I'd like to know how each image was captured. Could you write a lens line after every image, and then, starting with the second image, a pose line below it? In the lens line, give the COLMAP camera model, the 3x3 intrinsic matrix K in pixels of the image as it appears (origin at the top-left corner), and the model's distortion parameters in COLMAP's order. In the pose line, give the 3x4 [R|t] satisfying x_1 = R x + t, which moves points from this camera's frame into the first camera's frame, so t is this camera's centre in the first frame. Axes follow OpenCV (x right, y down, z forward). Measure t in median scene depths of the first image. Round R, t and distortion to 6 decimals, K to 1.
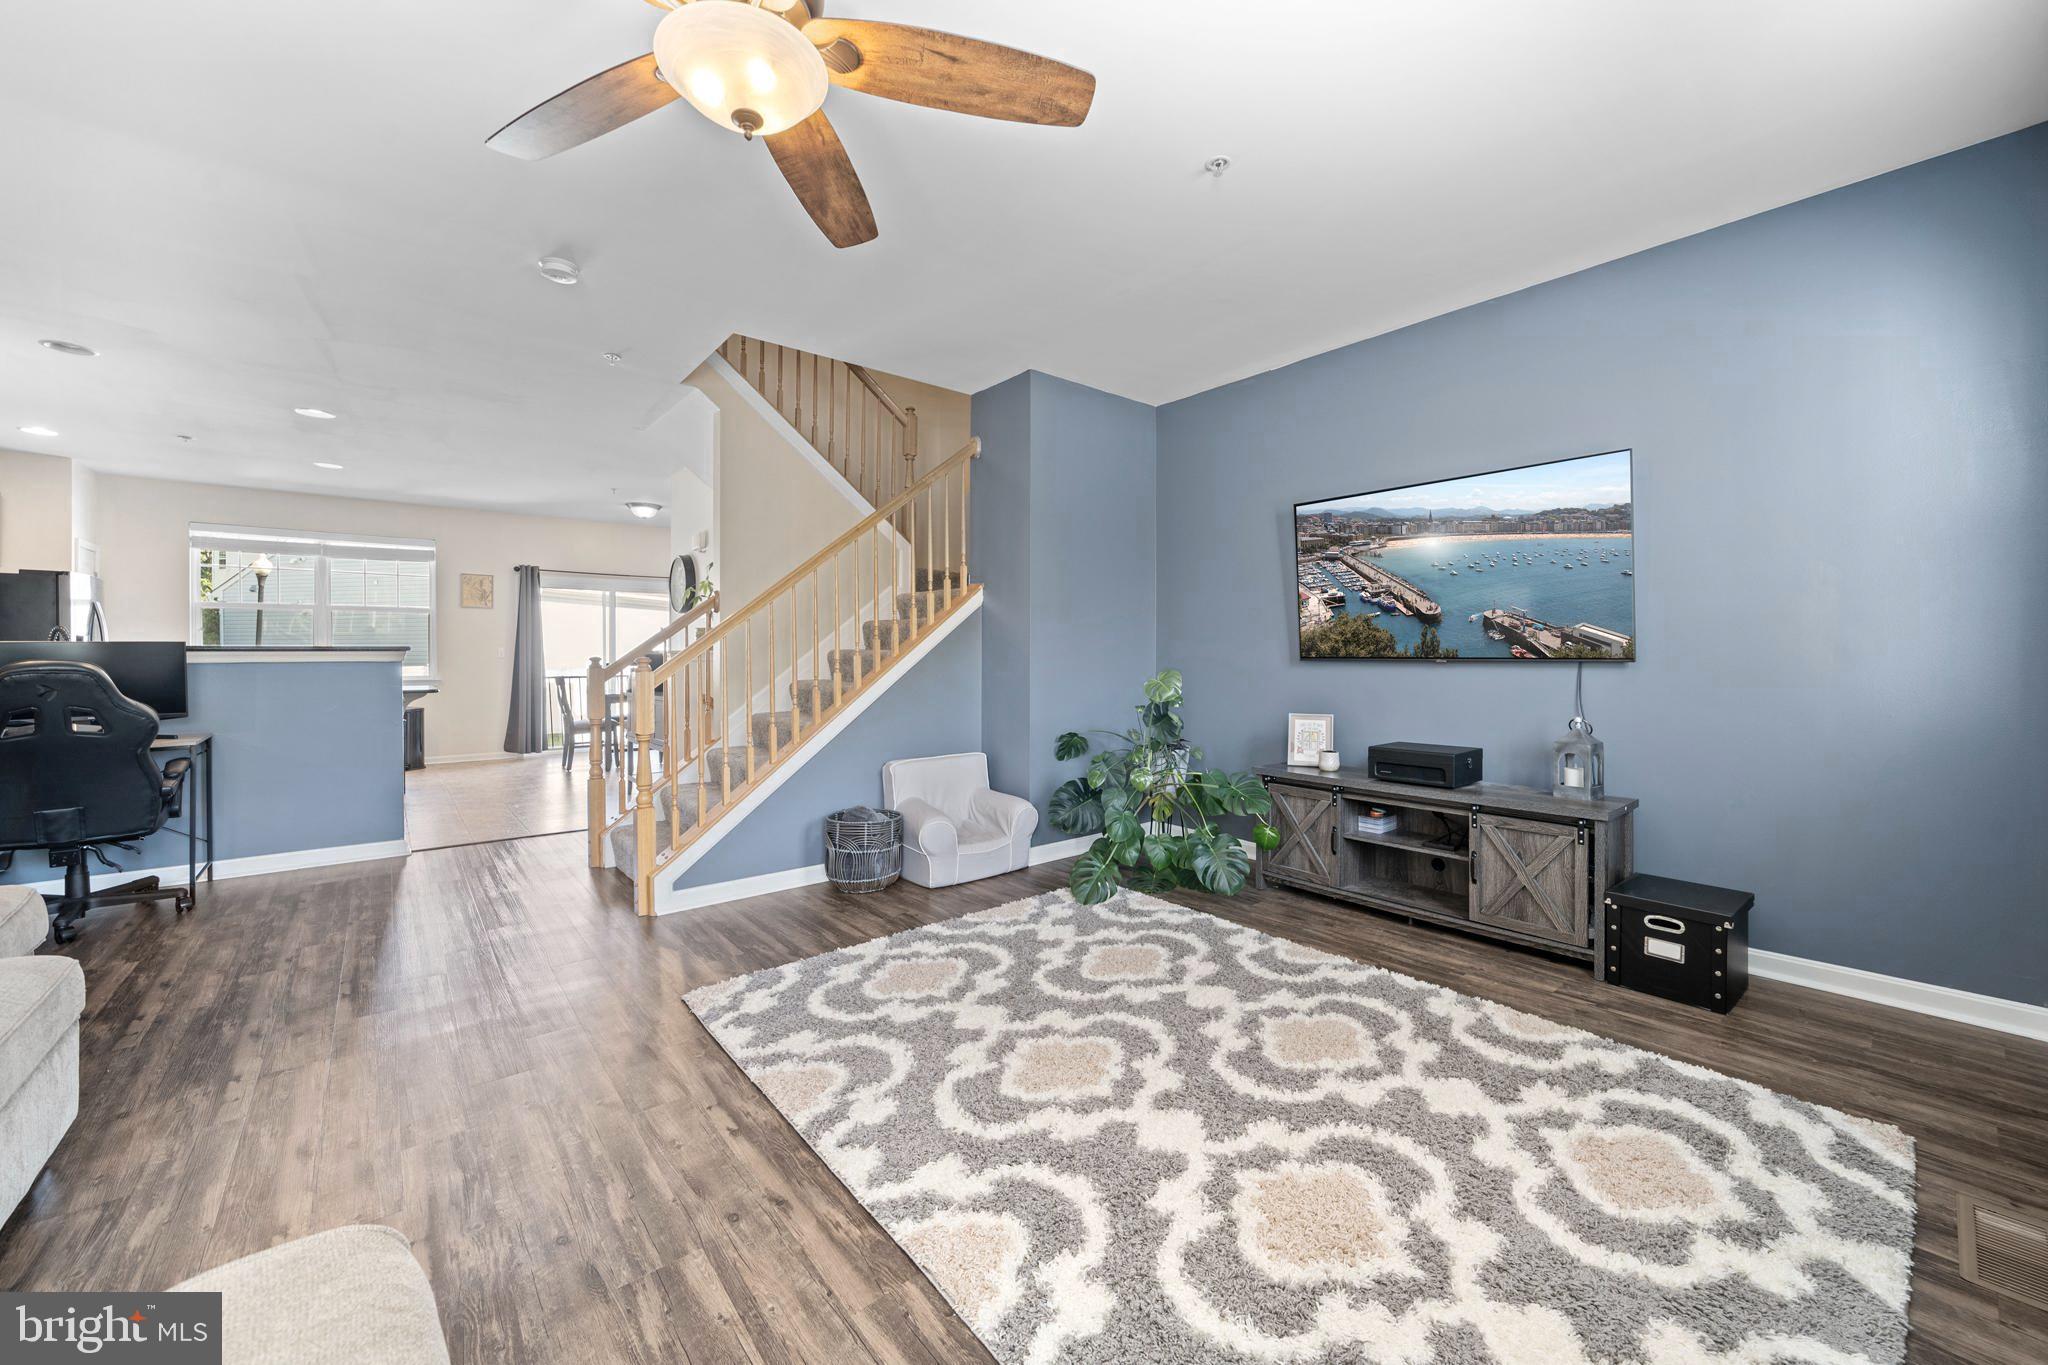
lens RADIAL K [[788.0, 0, 1048.4], [0, 788.0, 666.2], [0, 0, 1]] dist [0.001694, -0.000111]
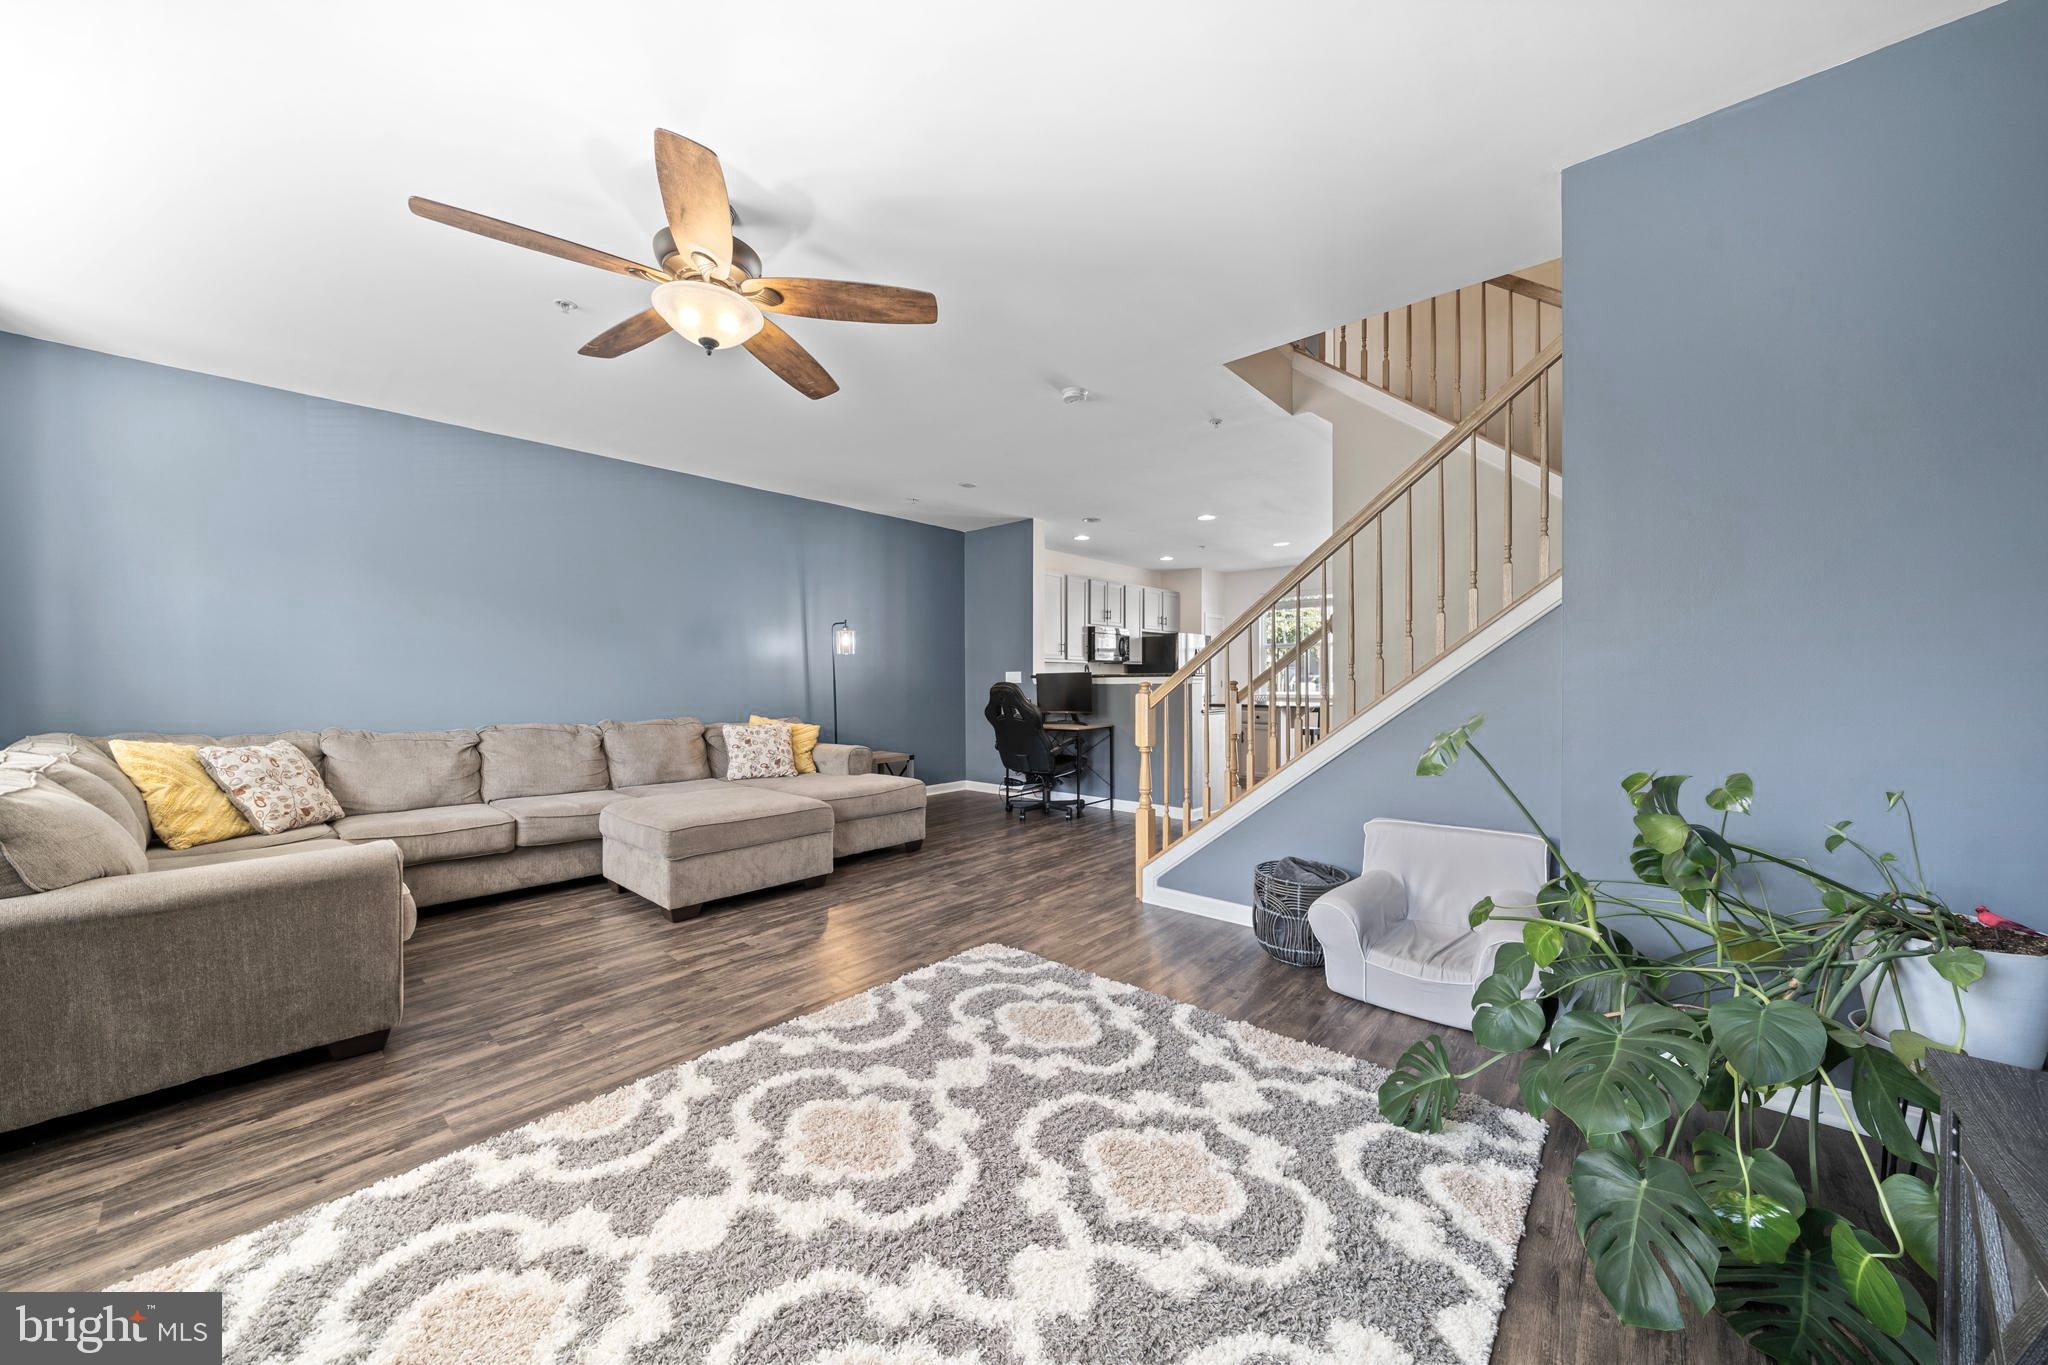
lens RADIAL K [[718.6, 0, 1012.1], [0, 718.6, 682.8], [0, 0, 1]] dist [-0.001826, -0.000110]
pose [[0.128411, 0.006874, -0.991697, 0.688513], [-0.013229, 0.999899, 0.005218, -0.013602], [0.991633, 0.012449, 0.128489, 0.866967]]
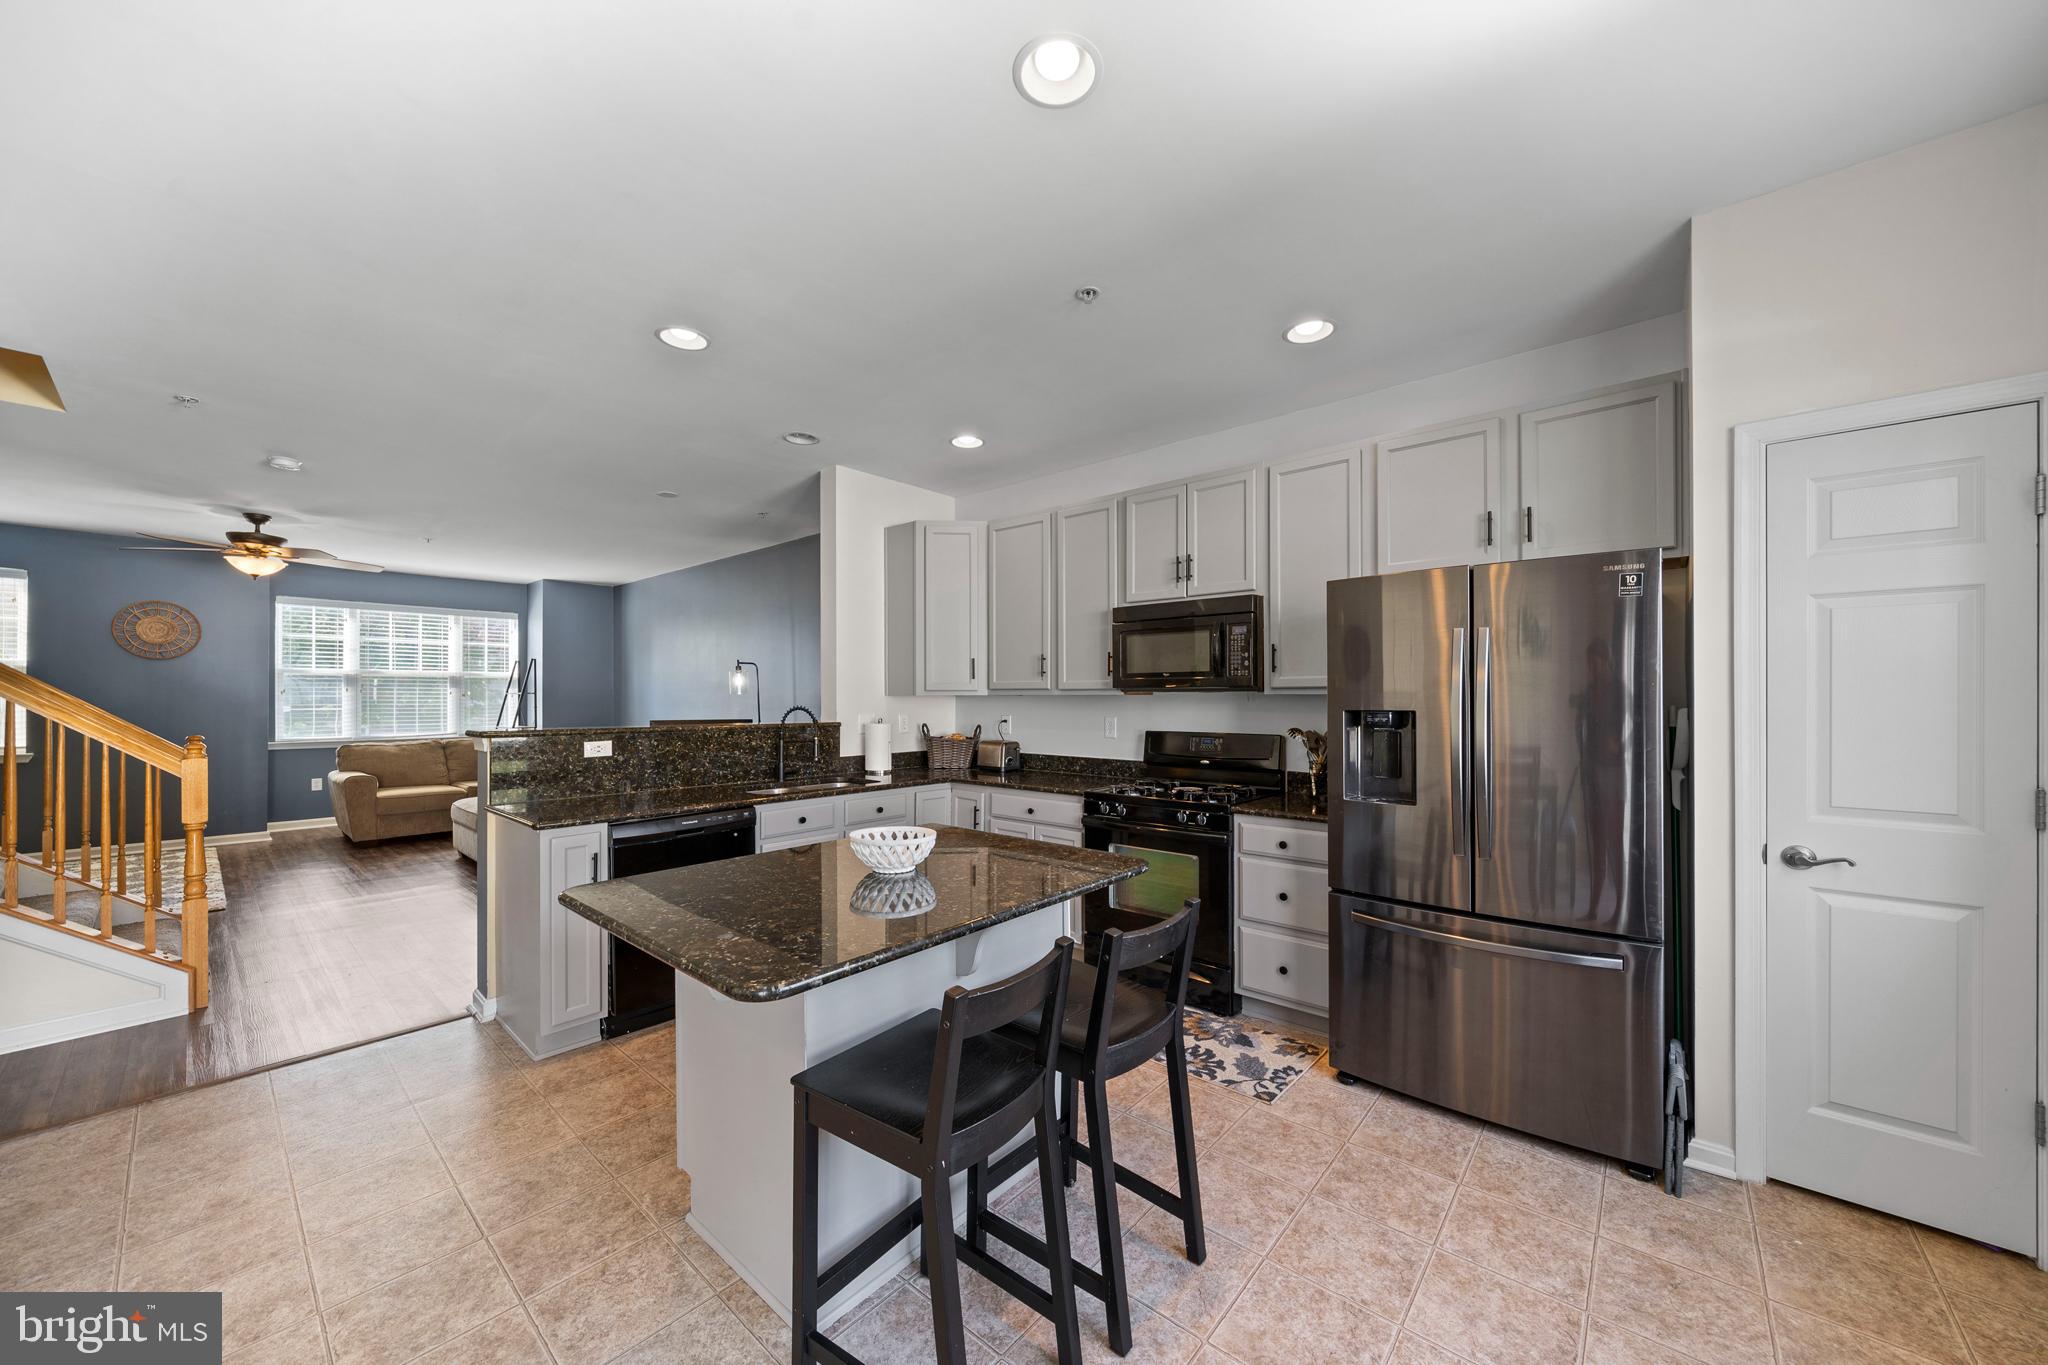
lens RADIAL K [[735.8, 0, 1041.7], [0, 735.8, 692.7], [0, 0, 1]] dist [-0.014649, -0.000014]
pose [[-0.986490, 0.003912, -0.163777, -2.033383], [0.001668, 0.999903, 0.013838, -0.111943], [0.163815, 0.013378, -0.986400, 2.914549]]
